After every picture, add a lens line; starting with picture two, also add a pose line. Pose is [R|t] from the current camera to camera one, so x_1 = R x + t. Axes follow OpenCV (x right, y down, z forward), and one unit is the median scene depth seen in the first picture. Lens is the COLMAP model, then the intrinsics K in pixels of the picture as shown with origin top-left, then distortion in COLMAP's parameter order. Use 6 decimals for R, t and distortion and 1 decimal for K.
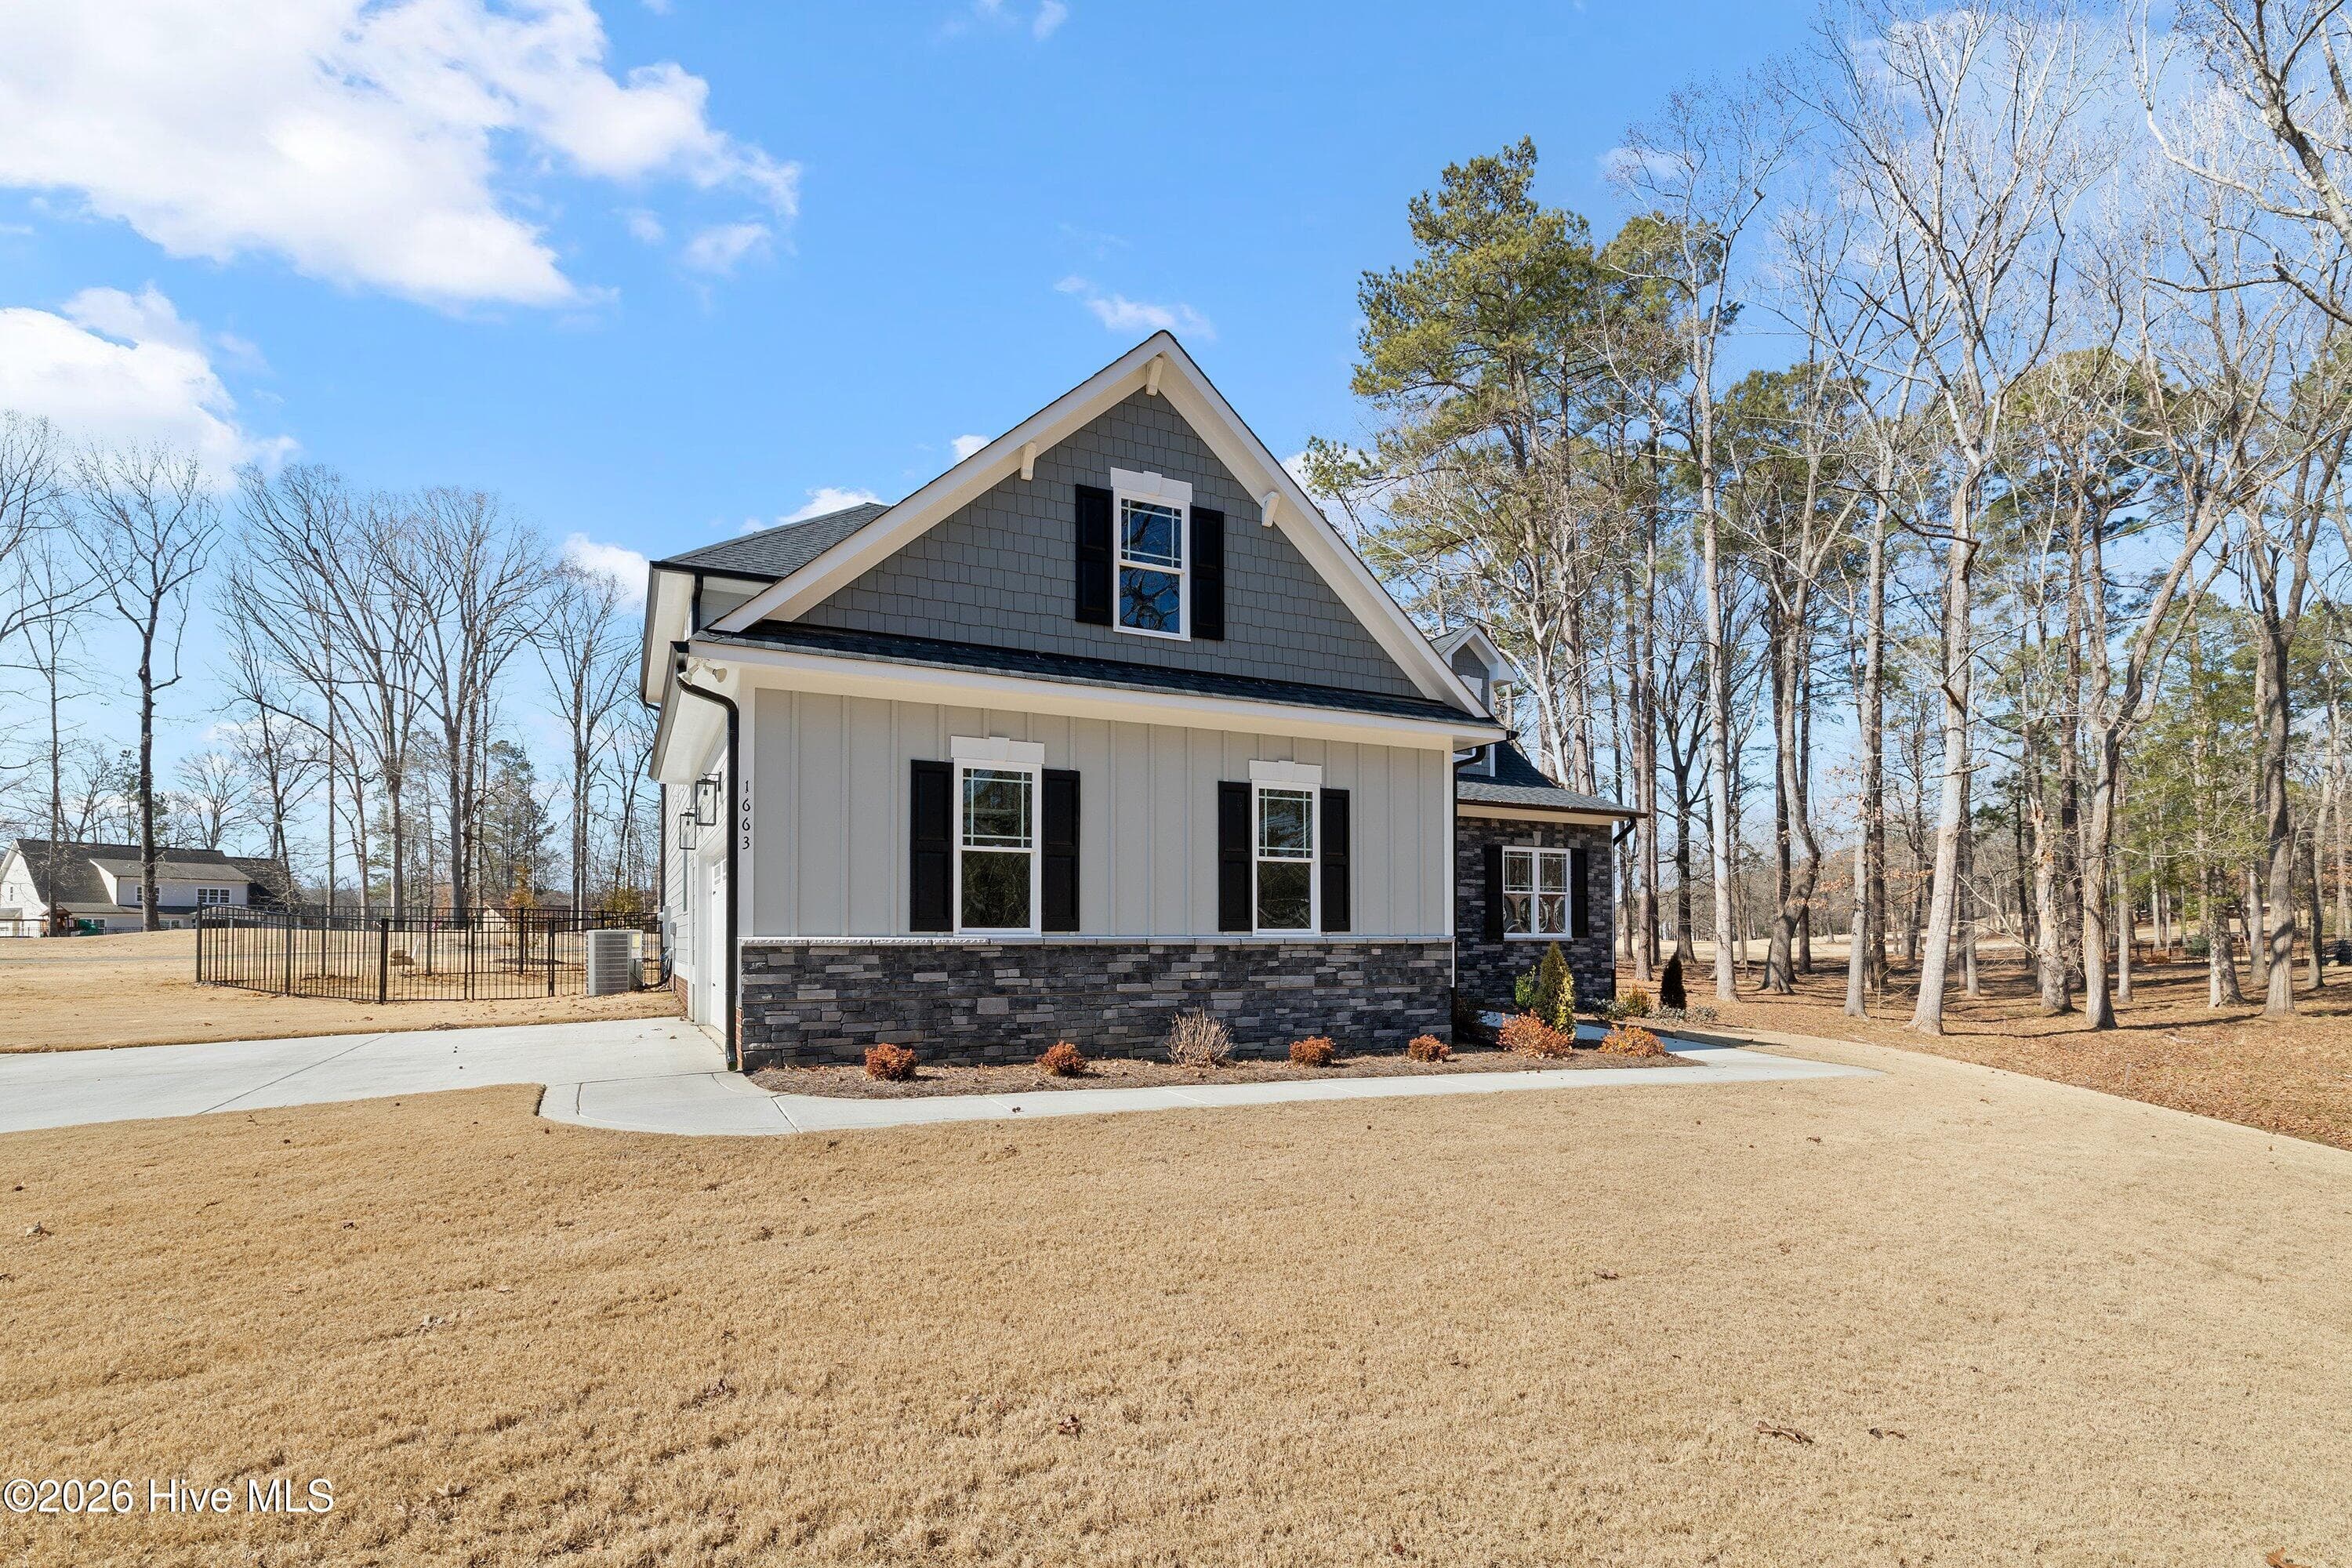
lens RADIAL K [[1105.7, 0, 1155.8], [0, 1105.7, 931.6], [0, 0, 1]] dist [0.004660, 0.000441]
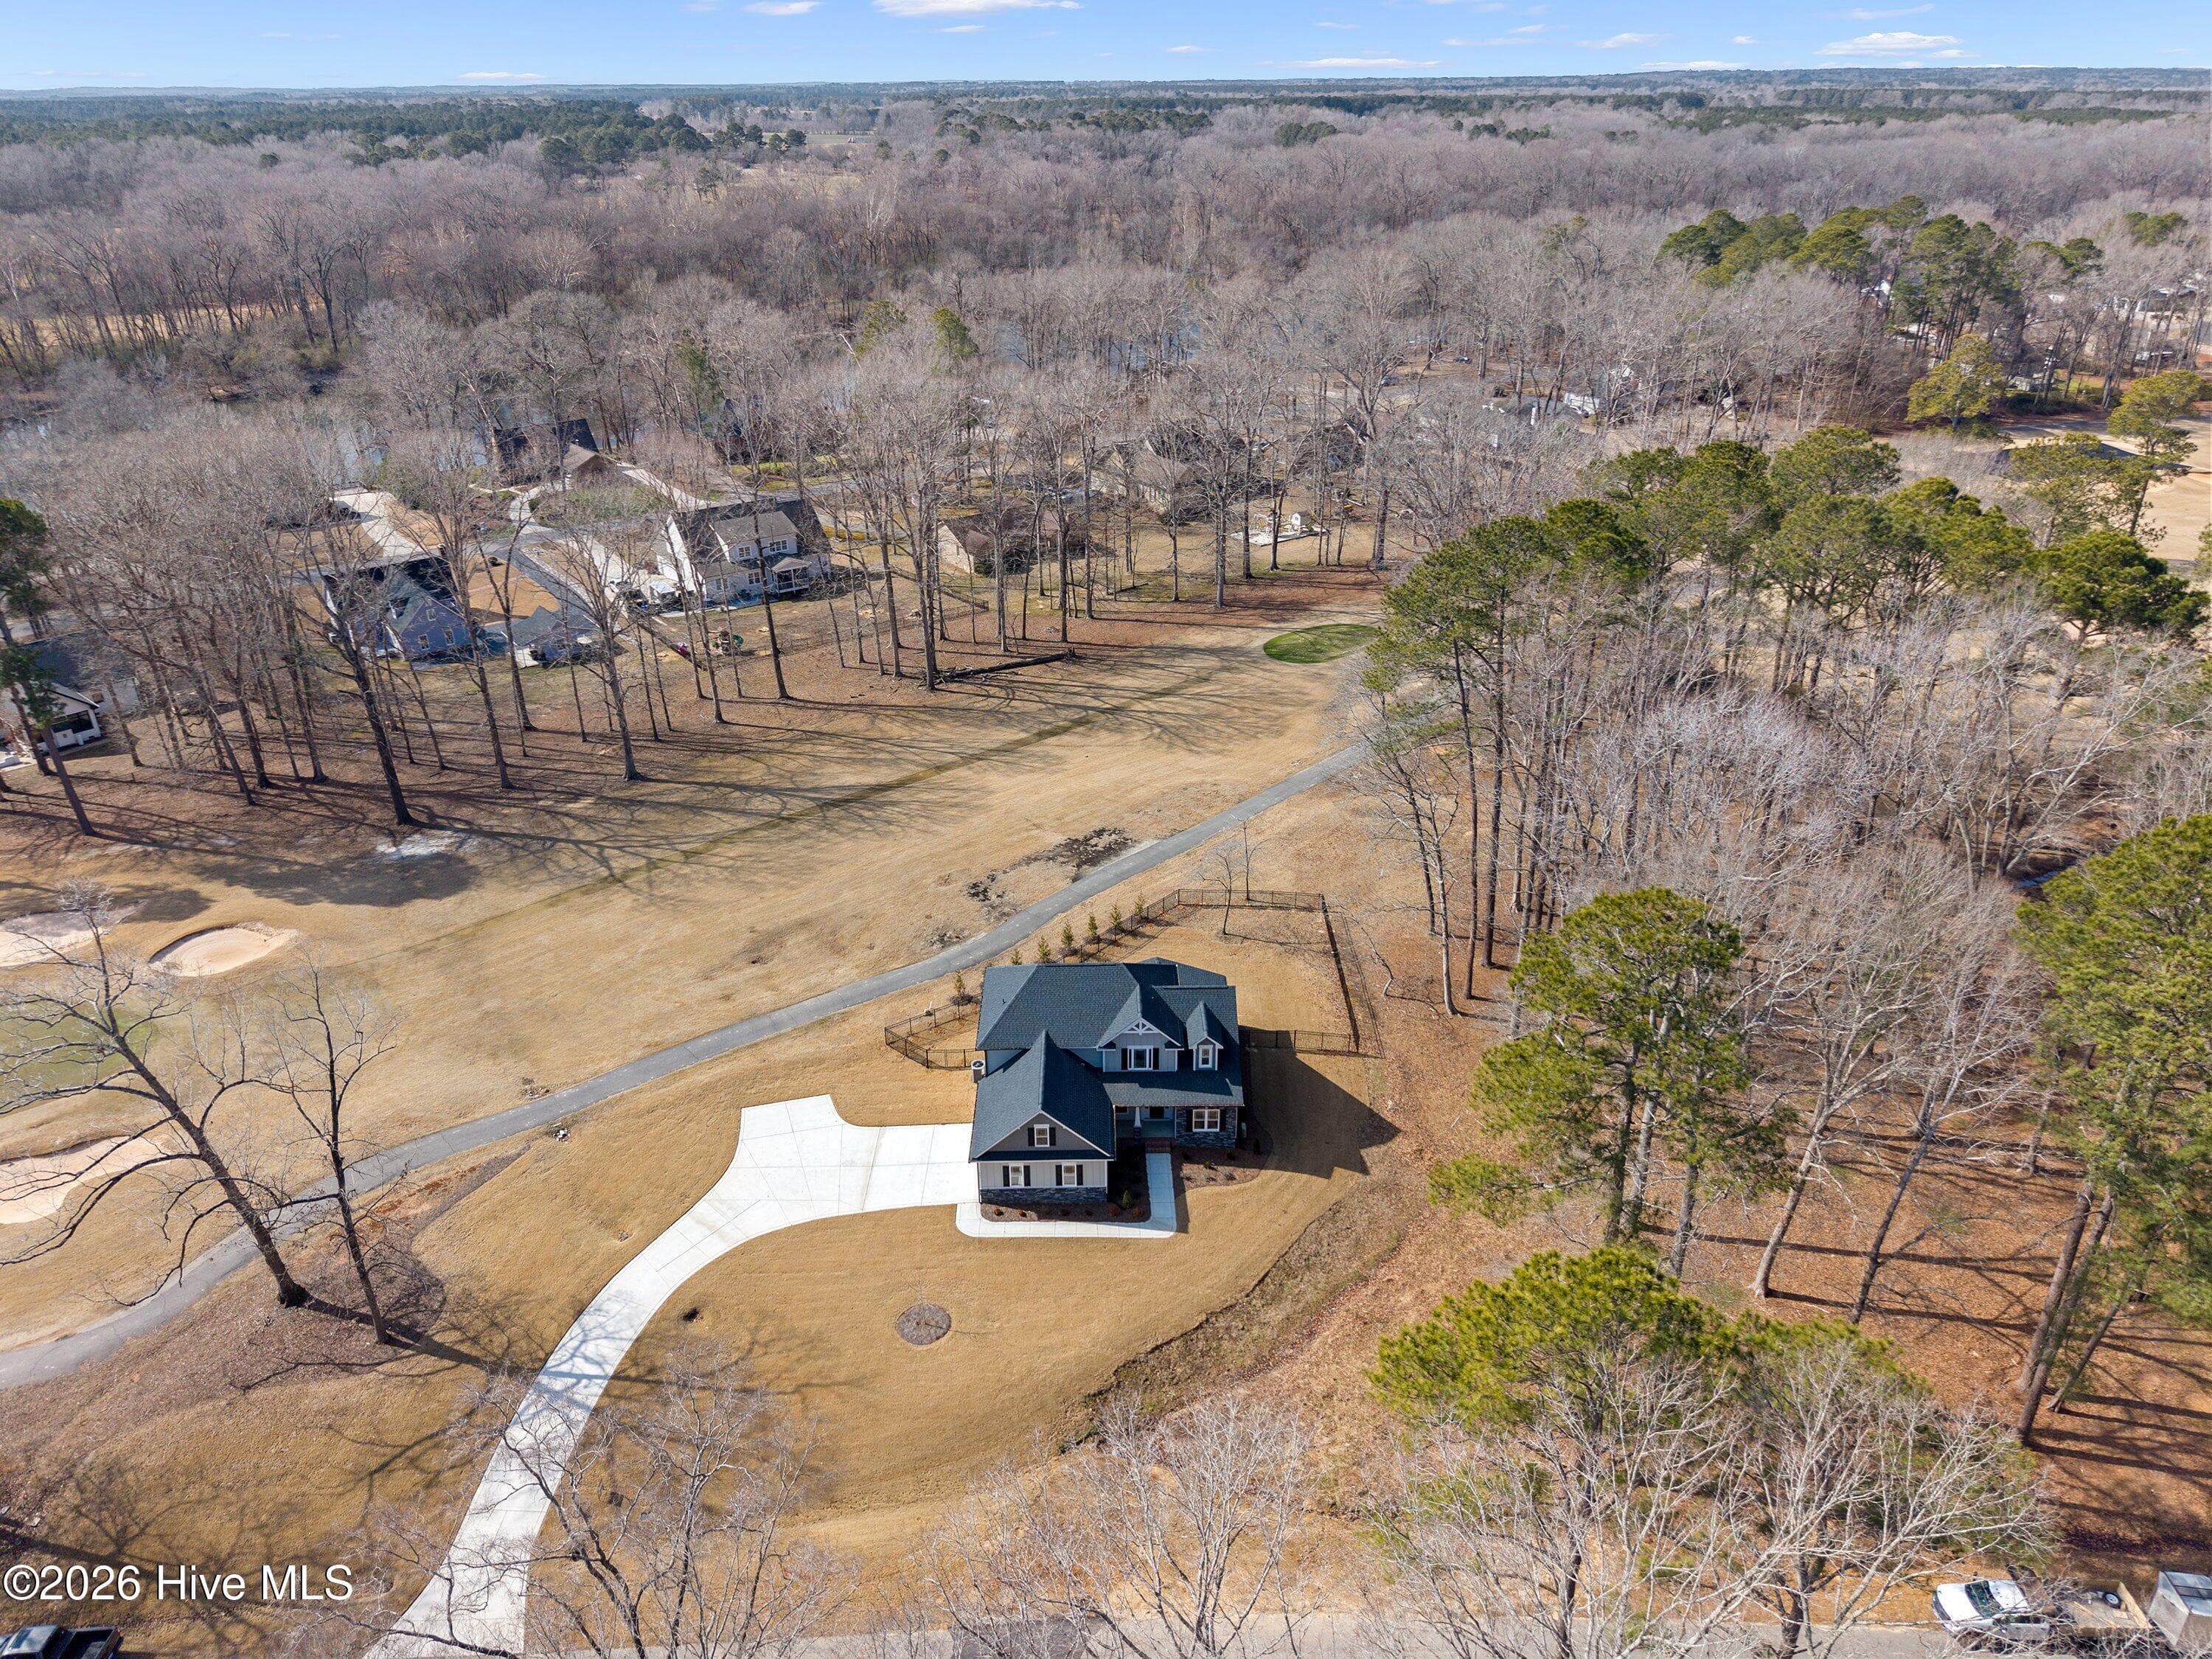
lens RADIAL K [[1478.6, 0, 1107.4], [0, 1478.6, 833.0], [0, 0, 1]] dist [0.030520, -0.028764]
pose [[0.906597, 0.186530, -0.378535, 2.814540], [0.009575, 0.887684, 0.460354, -5.068073], [0.421890, -0.420980, 0.802985, -4.227846]]
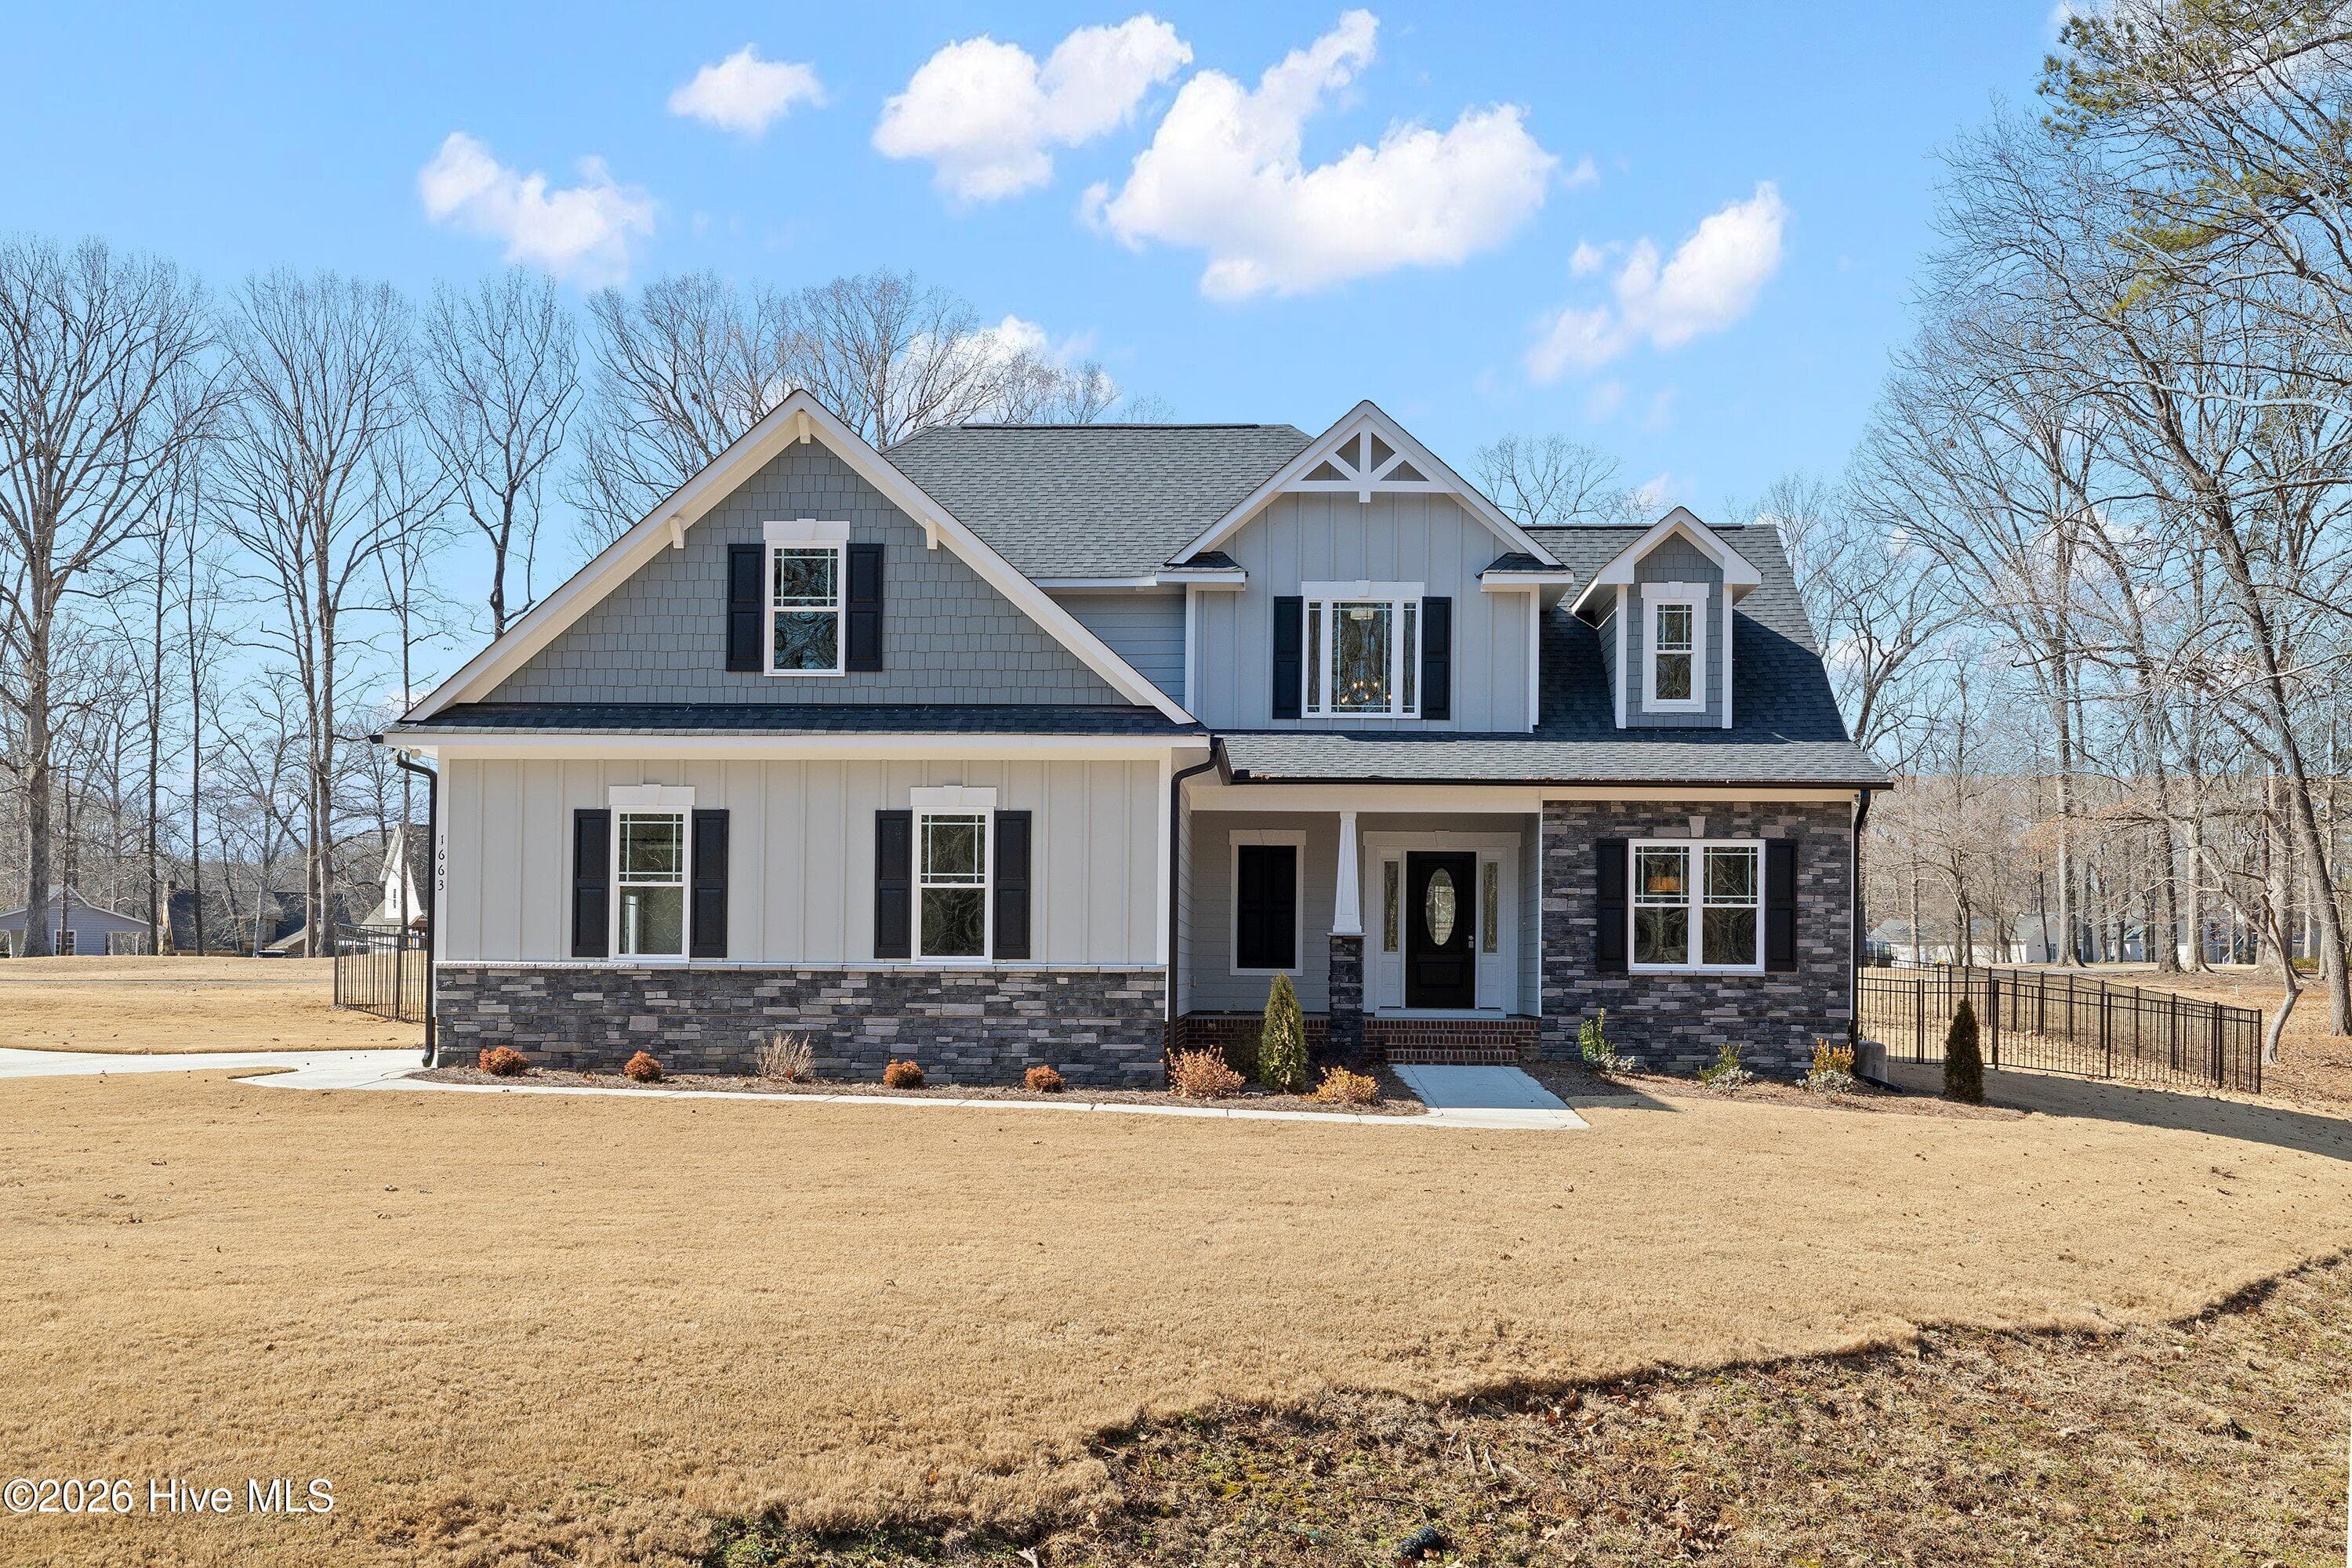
lens RADIAL K [[2302.2, 0, 1145.6], [0, 2302.2, 941.3], [0, 0, 1]] dist [-0.003148, 0.000000]
pose [[0.874512, -0.000126, -0.485003, 1.252416], [-0.004495, 0.999955, -0.008365, 0.000802], [0.484982, 0.009496, 0.874472, -0.697667]]
